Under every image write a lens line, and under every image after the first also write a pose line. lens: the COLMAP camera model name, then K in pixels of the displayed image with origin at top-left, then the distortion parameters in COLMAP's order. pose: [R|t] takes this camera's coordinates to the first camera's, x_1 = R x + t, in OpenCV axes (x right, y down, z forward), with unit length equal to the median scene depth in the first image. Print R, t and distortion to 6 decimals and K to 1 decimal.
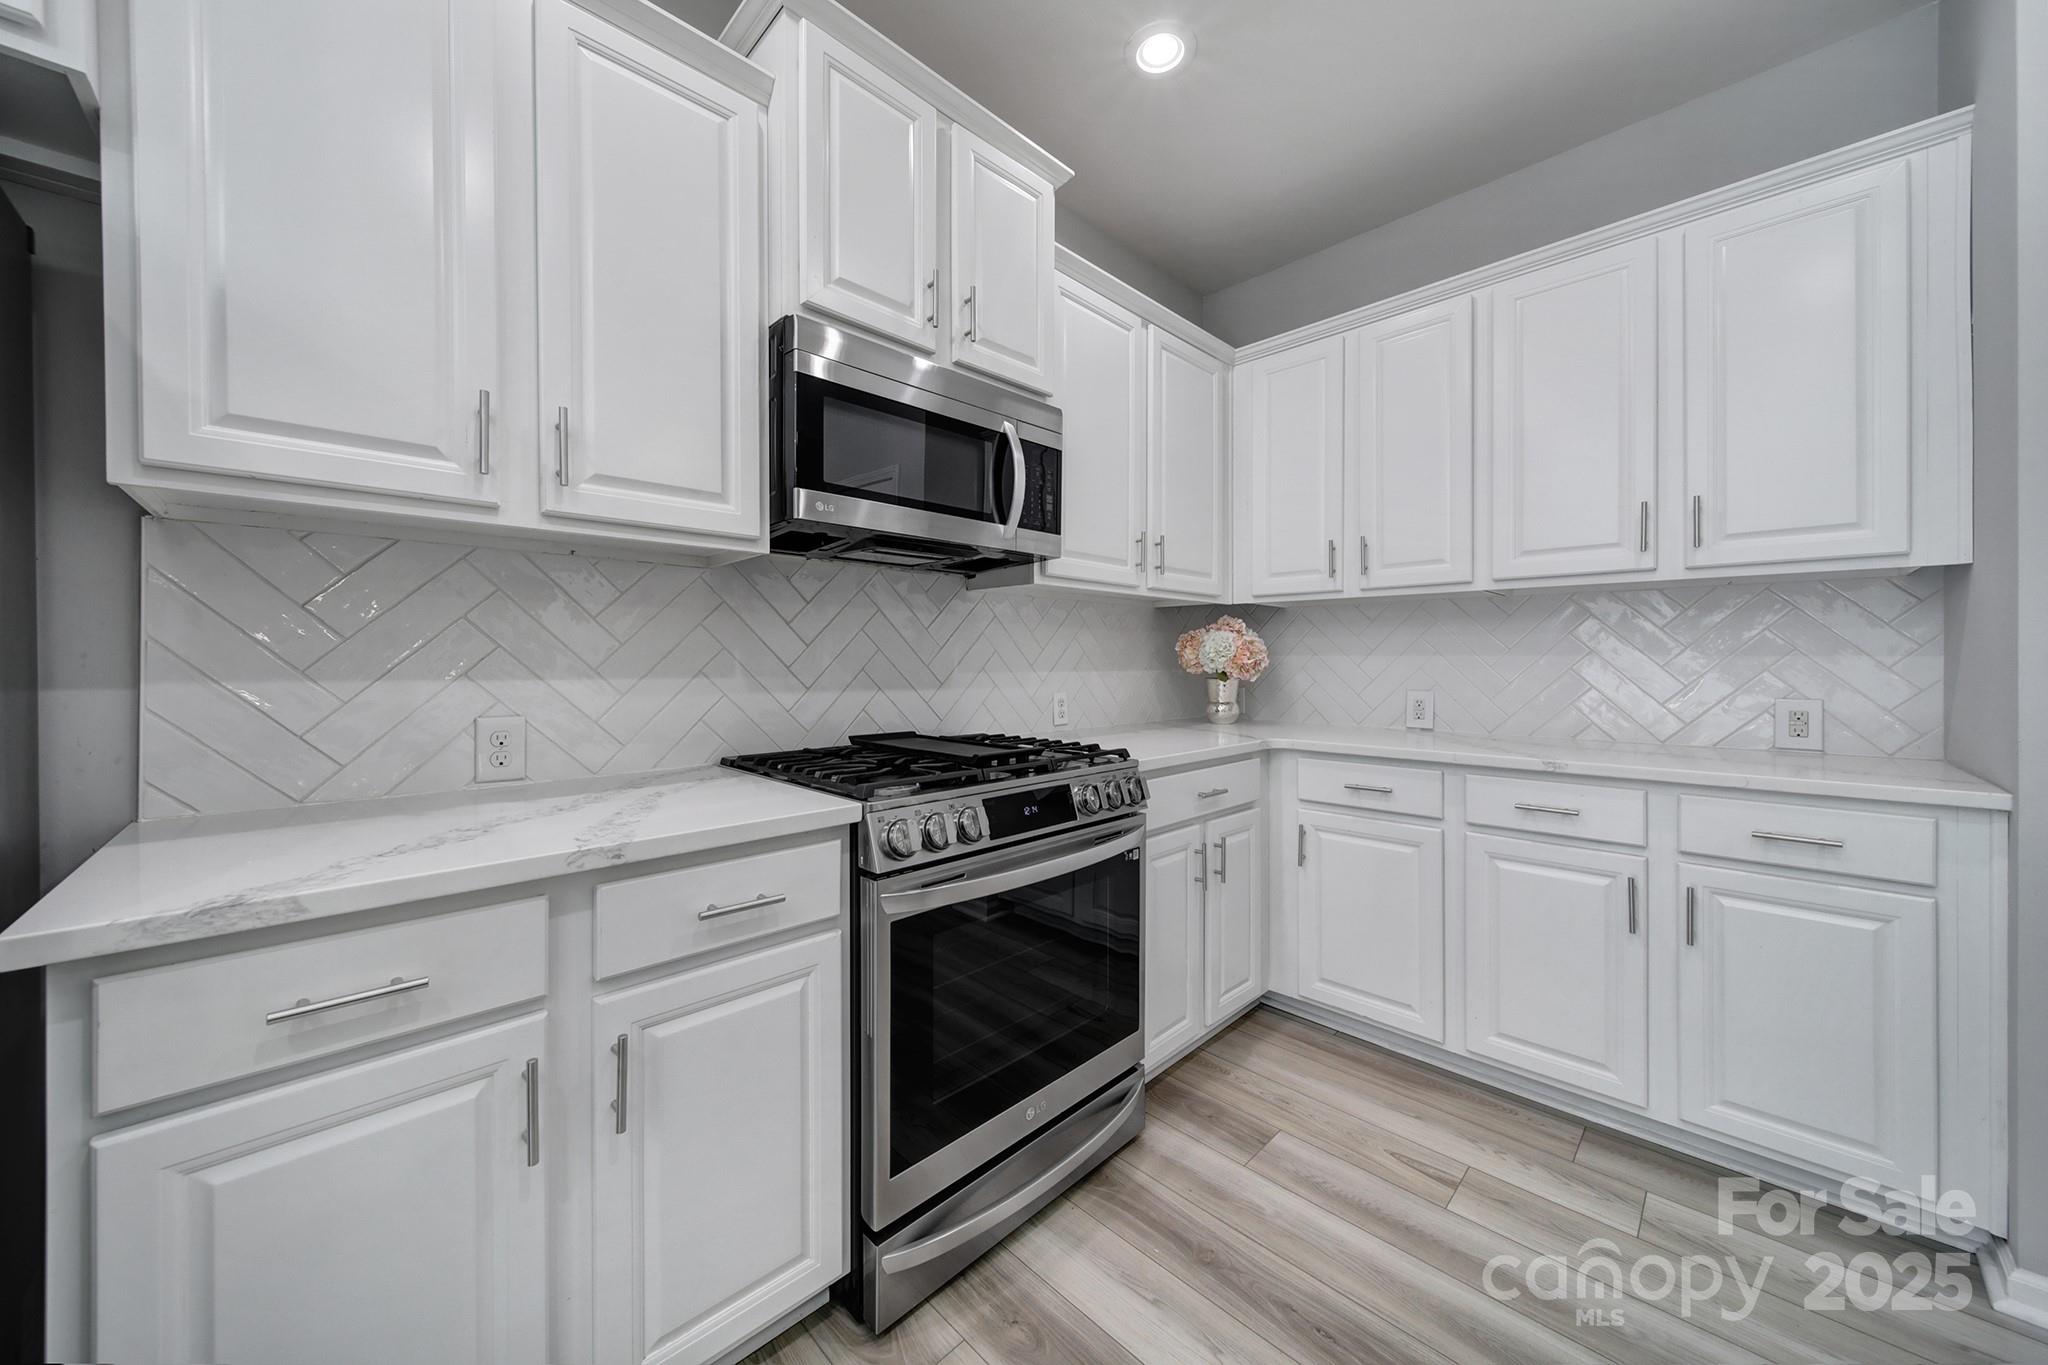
lens RADIAL K [[807.6, 0, 1029.8], [0, 807.6, 664.5], [0, 0, 1]] dist [-0.008712, -0.000183]
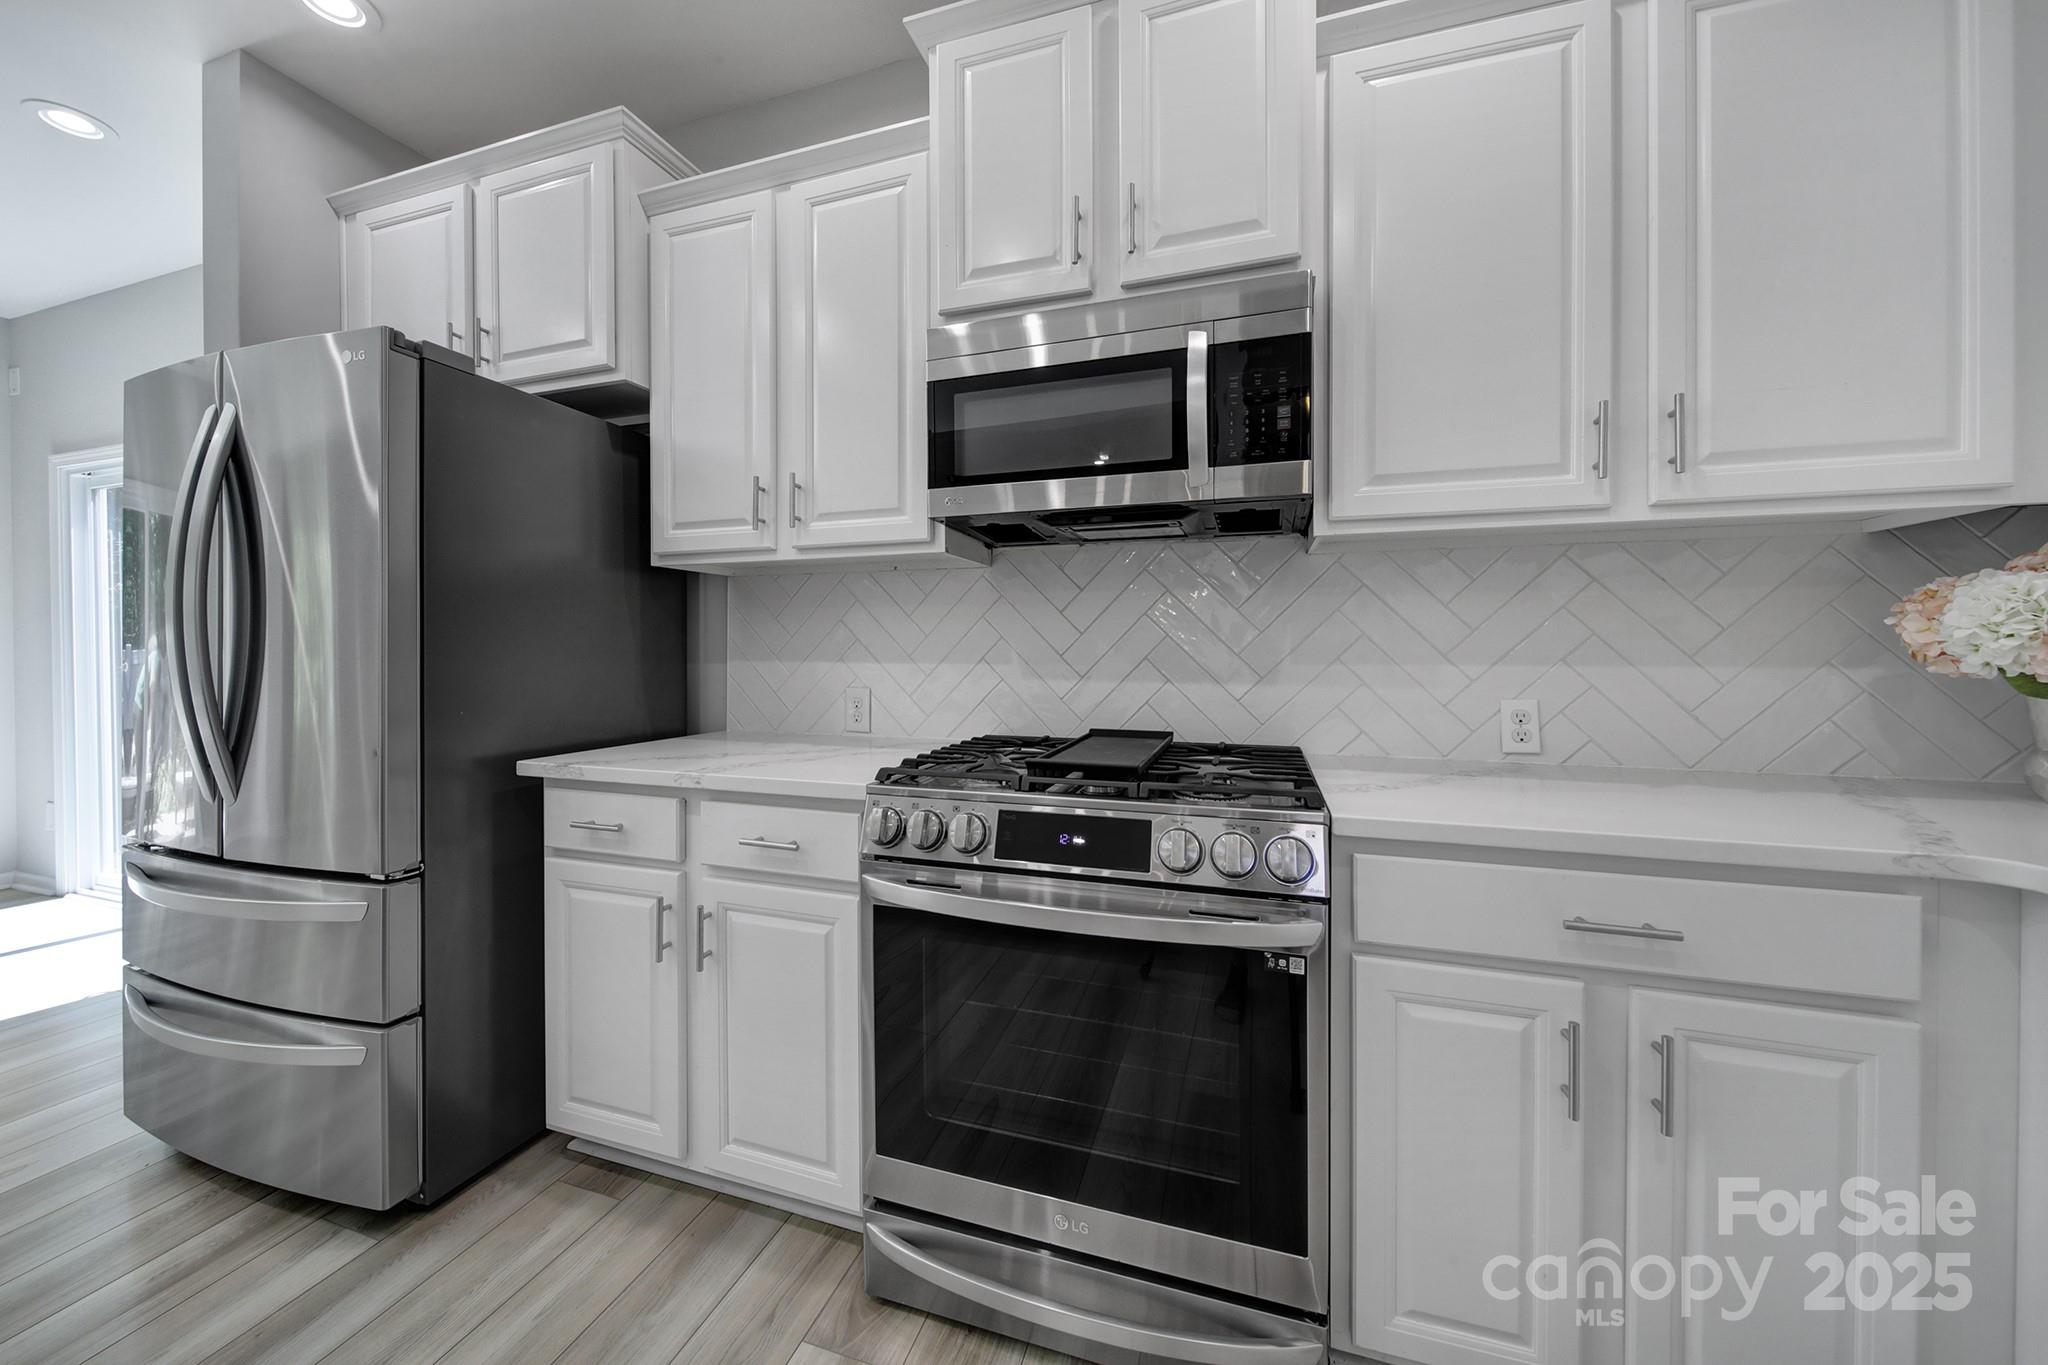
lens RADIAL K [[723.9, 0, 1017.6], [0, 723.9, 659.9], [0, 0, 1]] dist [-0.008666, -0.000139]
pose [[0.402091, 0.014231, -0.915489, 0.562392], [-0.001310, 0.999887, 0.014967, -0.003819], [0.915599, -0.004819, 0.402064, 0.616205]]
